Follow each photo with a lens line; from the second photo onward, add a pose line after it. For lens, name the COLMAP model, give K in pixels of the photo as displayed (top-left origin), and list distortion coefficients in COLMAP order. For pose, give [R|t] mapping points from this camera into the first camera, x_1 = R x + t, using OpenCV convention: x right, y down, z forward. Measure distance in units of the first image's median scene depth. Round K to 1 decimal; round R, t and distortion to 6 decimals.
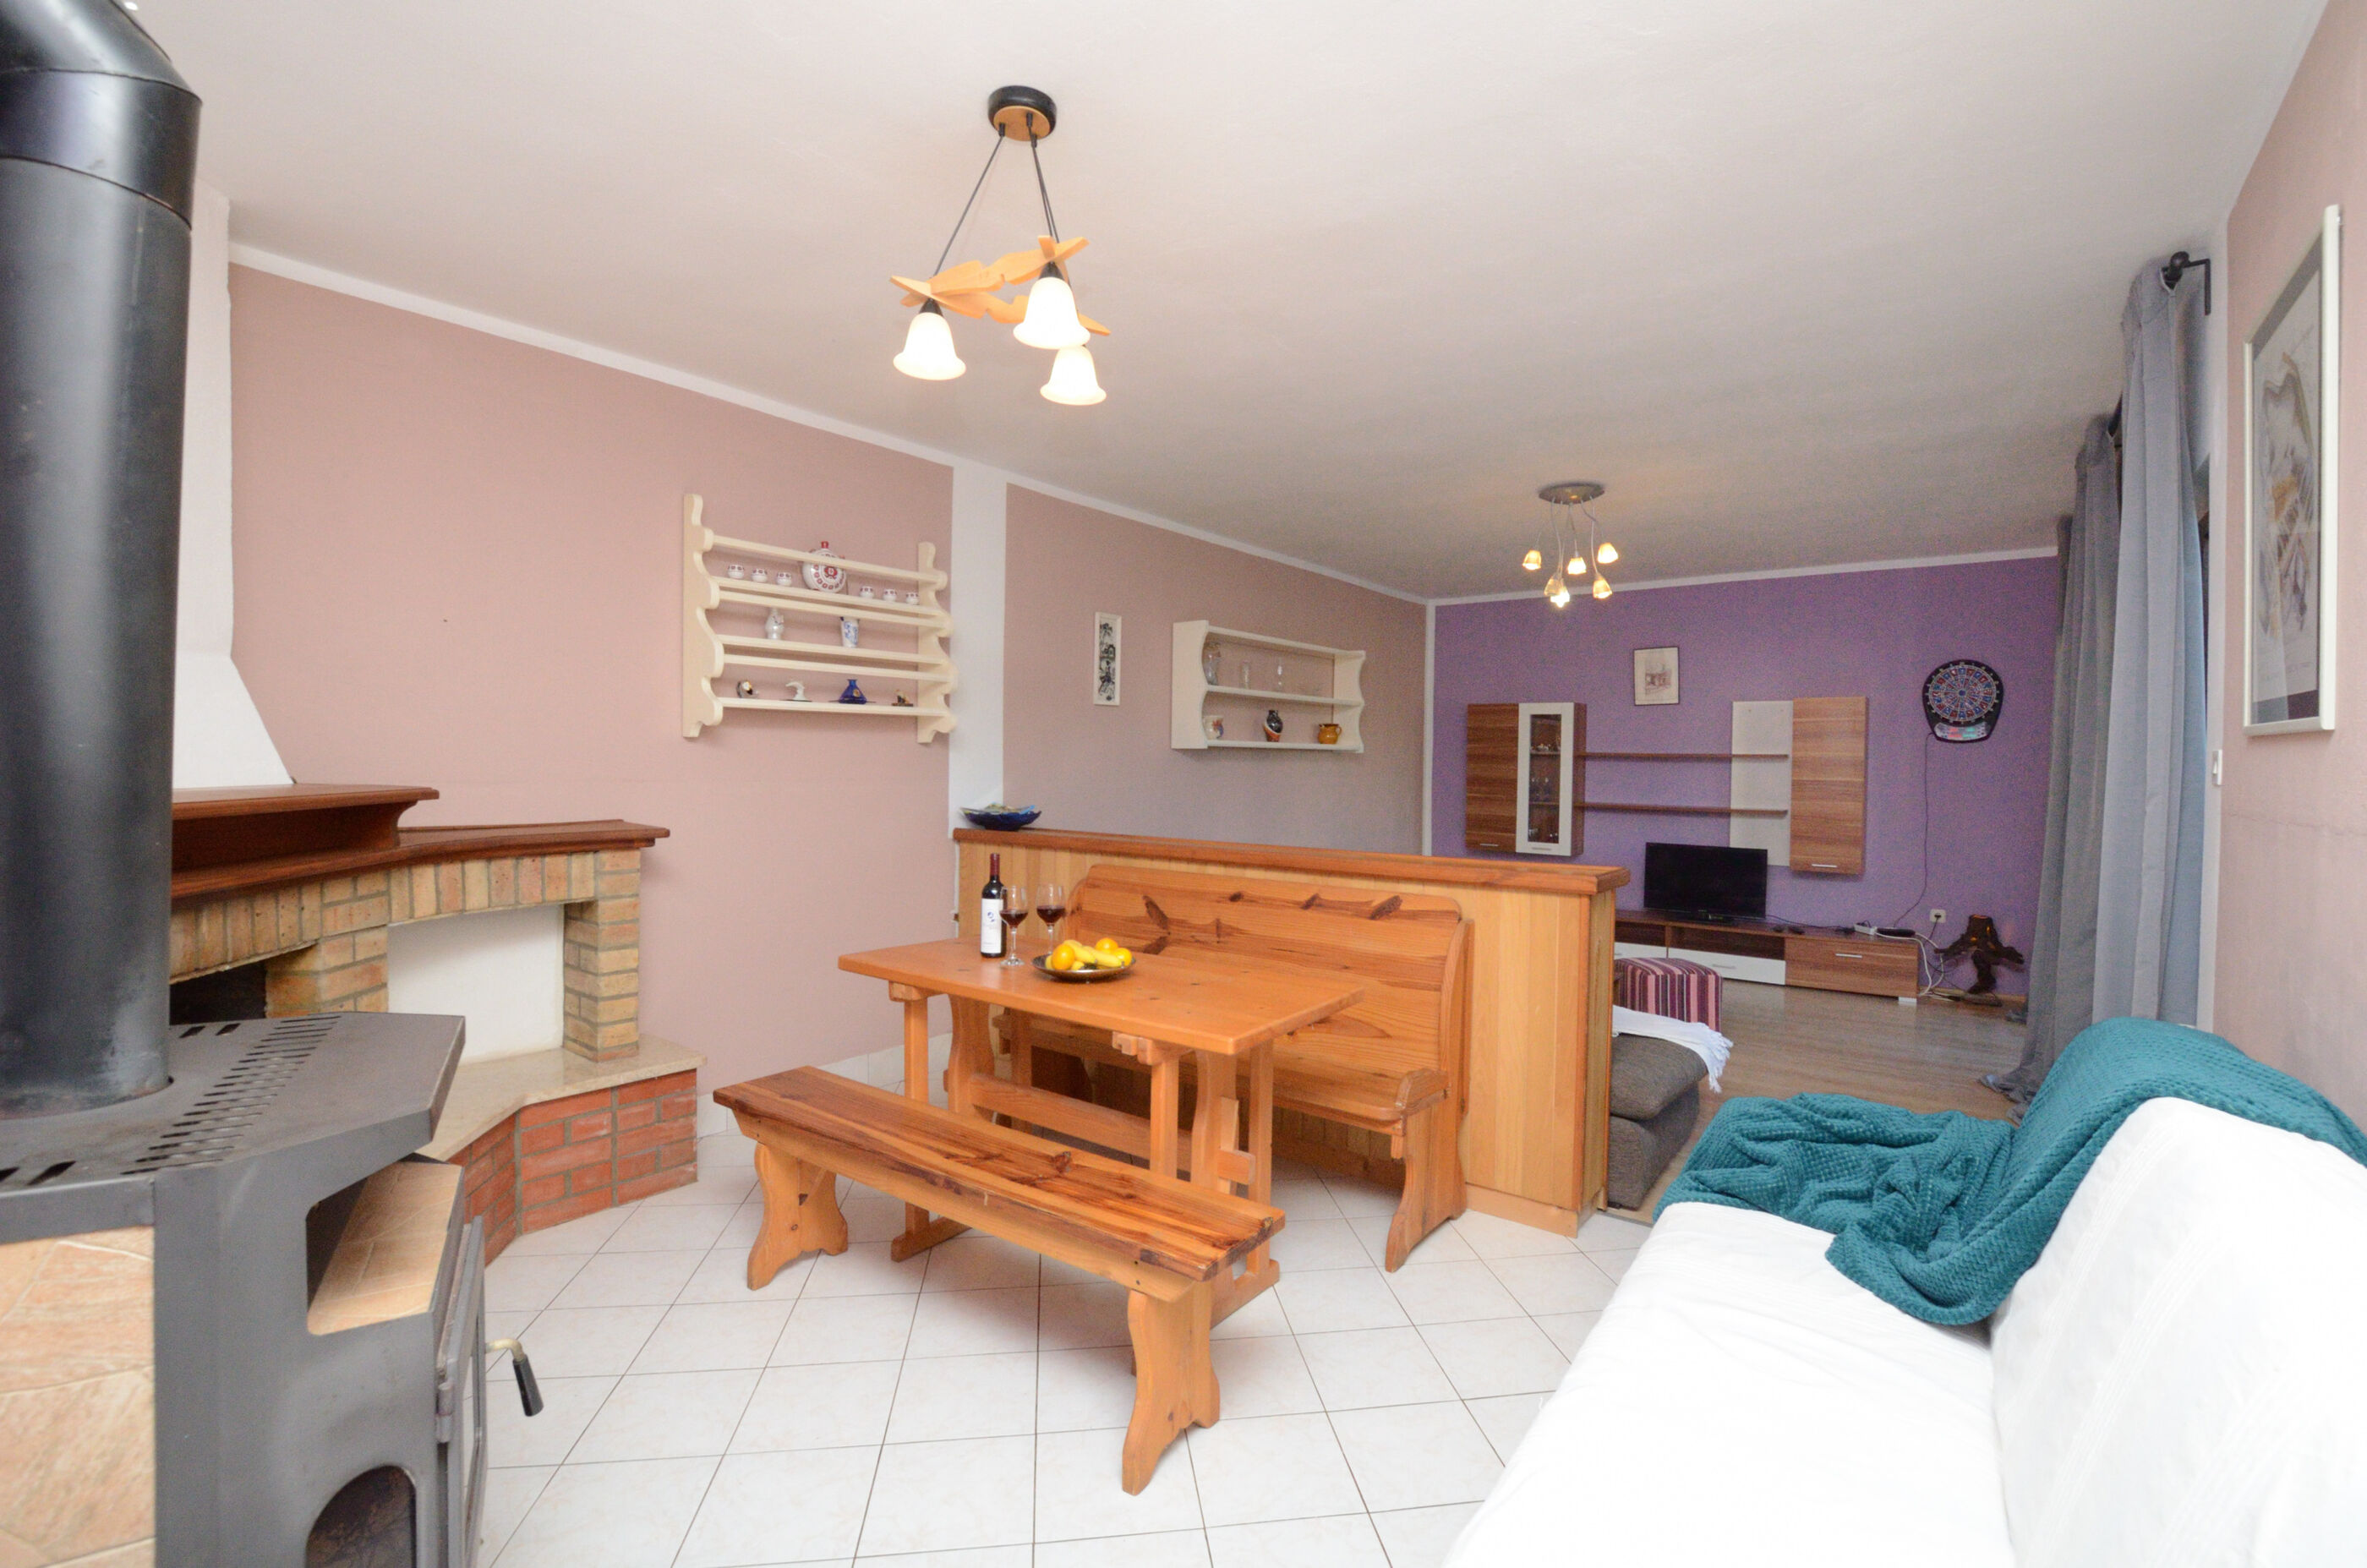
lens RADIAL K [[1041.5, 0, 1211.9], [0, 1041.5, 776.6], [0, 0, 1]] dist [-0.031990, -0.000159]
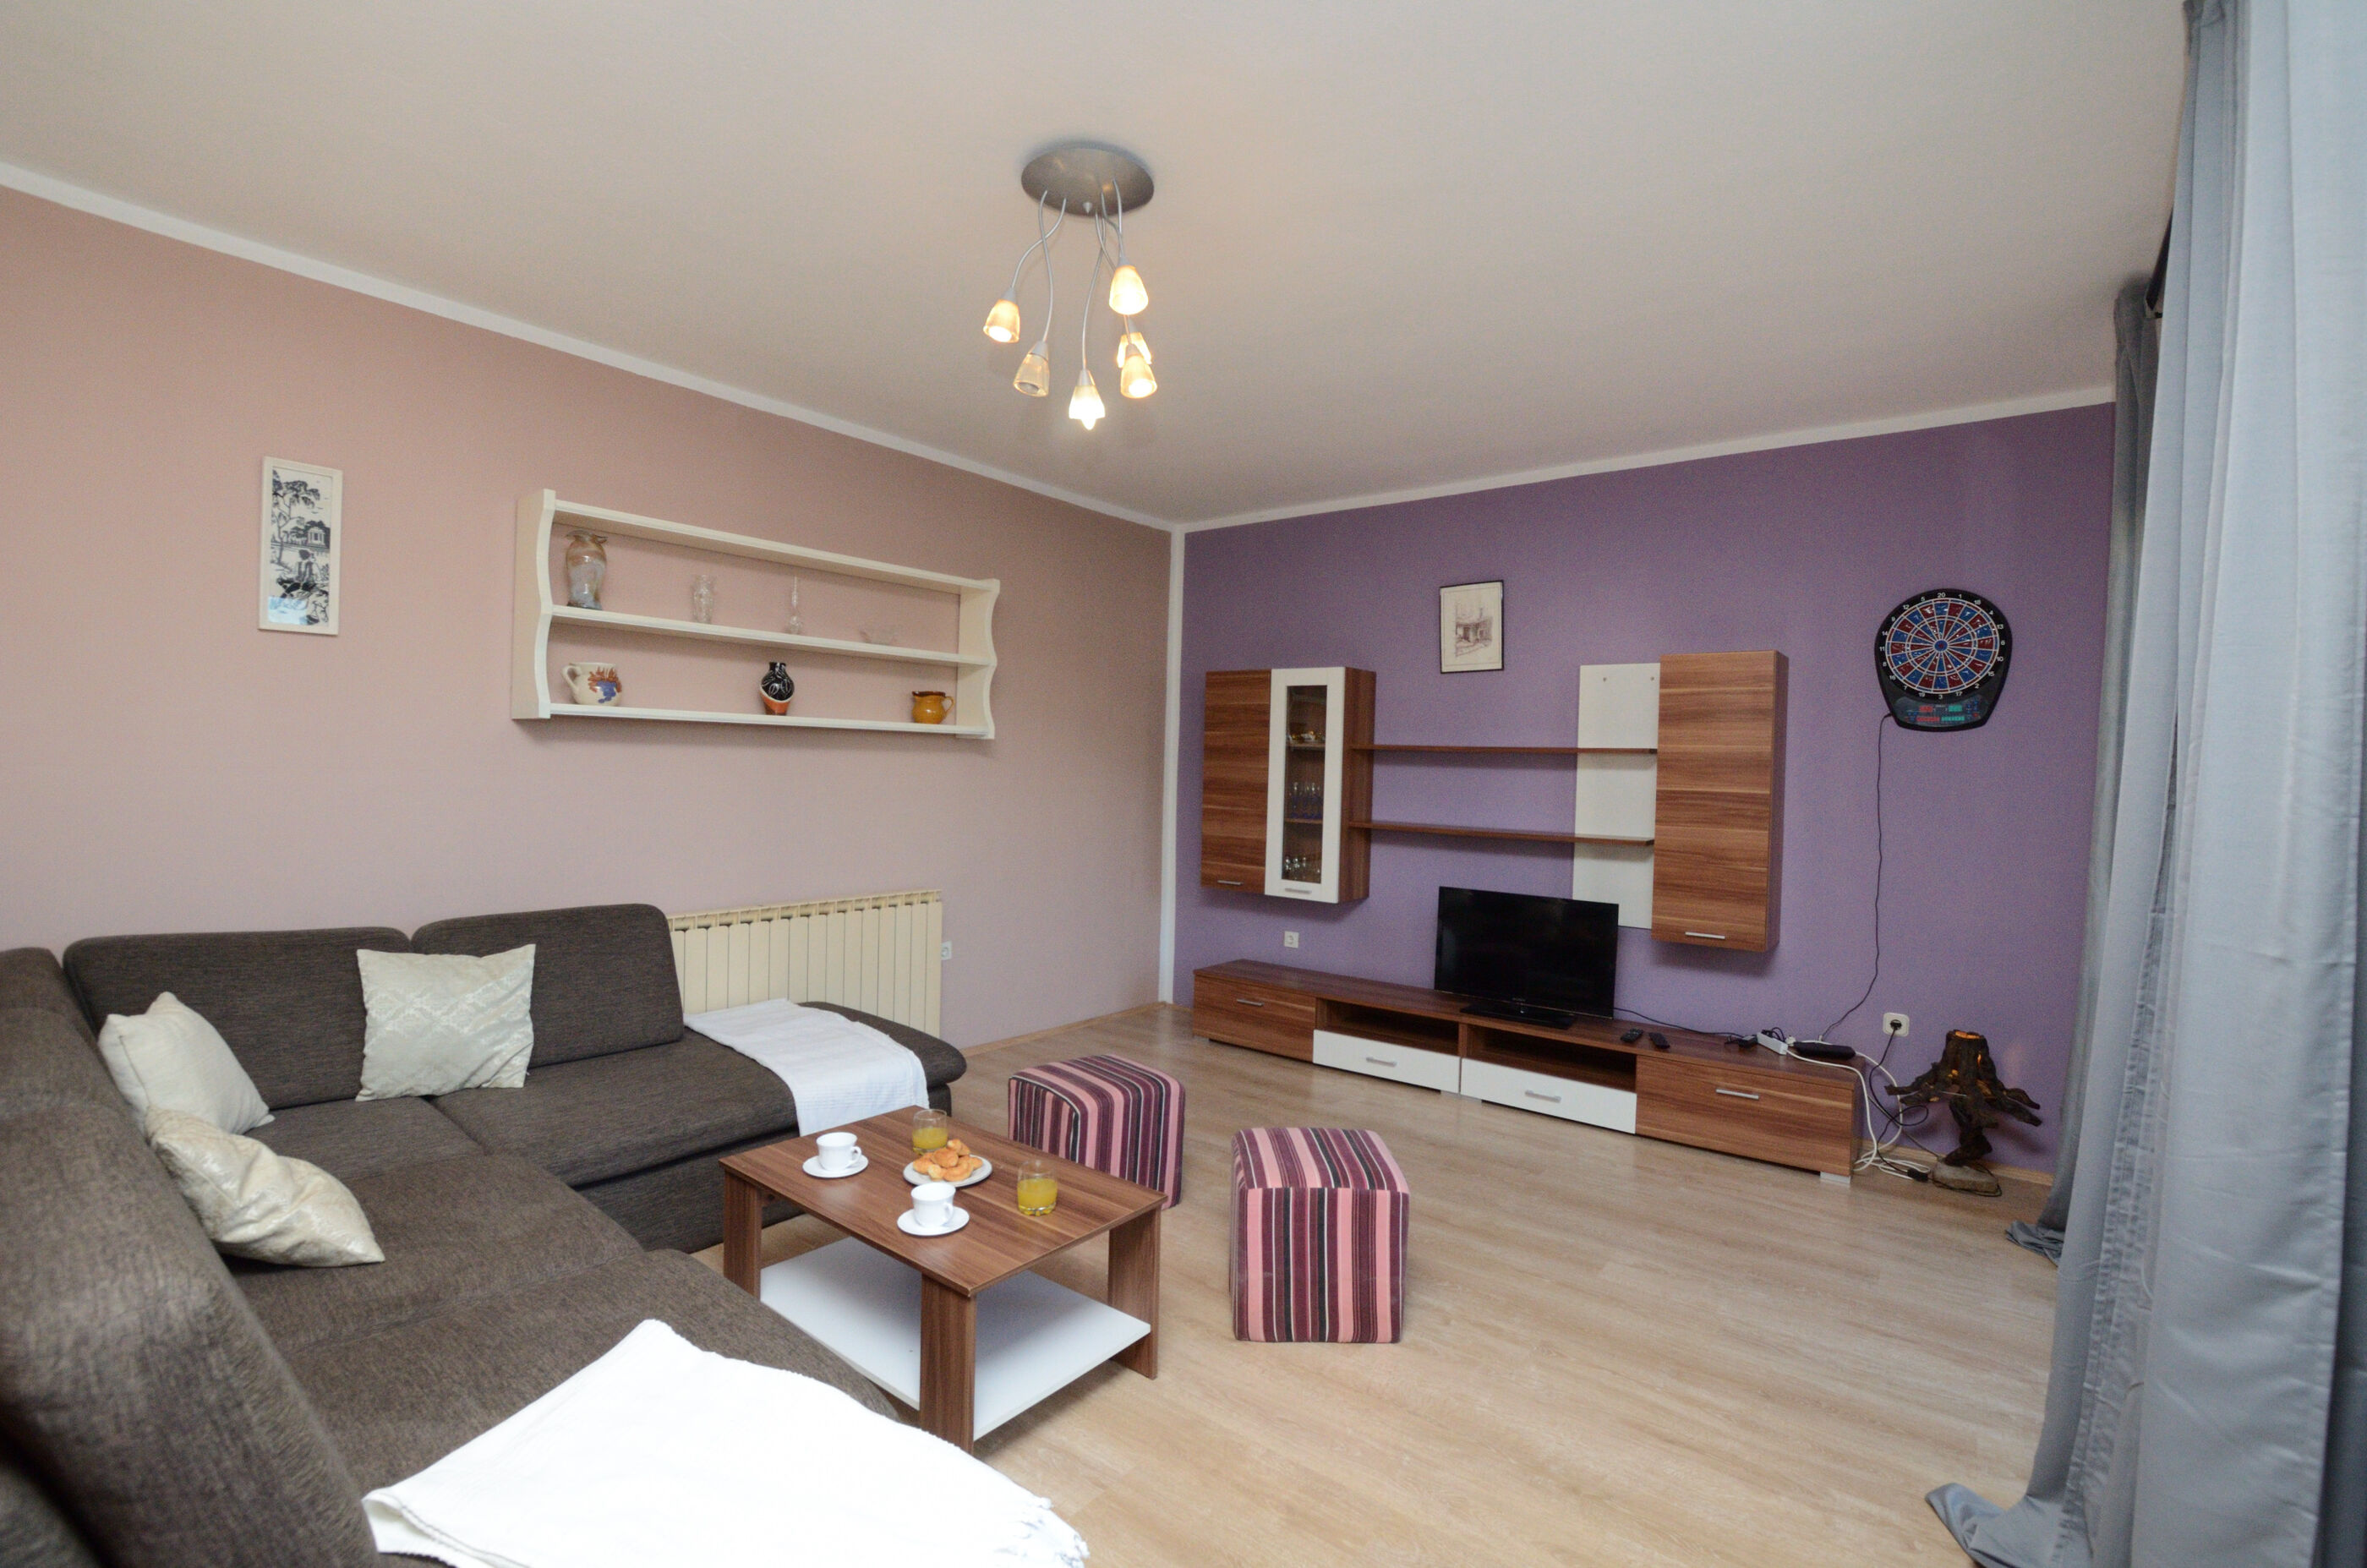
lens RADIAL K [[1041.5, 0, 1211.9], [0, 1041.5, 776.6], [0, 0, 1]] dist [-0.031990, -0.000159]
pose [[0.999834, 0.013665, -0.012028, 0.309493], [-0.013729, 0.999892, -0.005286, 0.001948], [0.011954, 0.005451, 0.999914, 0.391066]]
